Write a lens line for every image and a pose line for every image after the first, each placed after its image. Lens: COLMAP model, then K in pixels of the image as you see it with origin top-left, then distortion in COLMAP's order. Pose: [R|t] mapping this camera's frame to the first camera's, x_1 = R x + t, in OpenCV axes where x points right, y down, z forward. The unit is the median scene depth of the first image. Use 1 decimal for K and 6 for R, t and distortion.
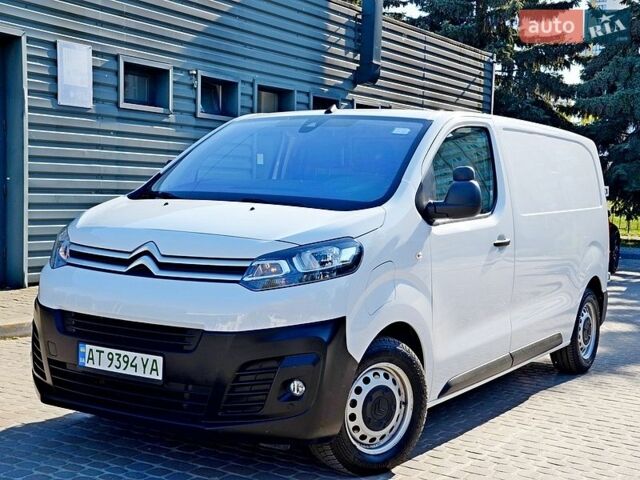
lens RADIAL K [[889.2, 0, 320.0], [0, 889.2, 240.0], [0, 0, 1]] dist [0.022153, 0.497222]
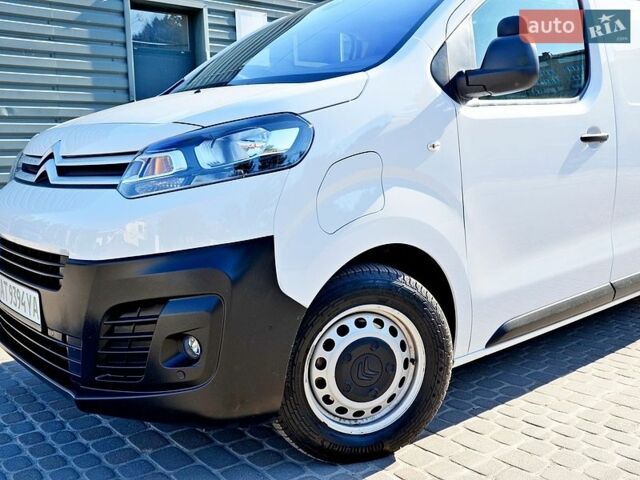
lens RADIAL K [[659.8, 0, 320.0], [0, 659.8, 240.0], [0, 0, 1]] dist [-0.027334, 0.006685]
pose [[0.958623, -0.008015, -0.284566, 0.175290], [0.031706, 0.996391, 0.078744, 0.047515], [0.282908, -0.084508, 0.955417, 0.506994]]
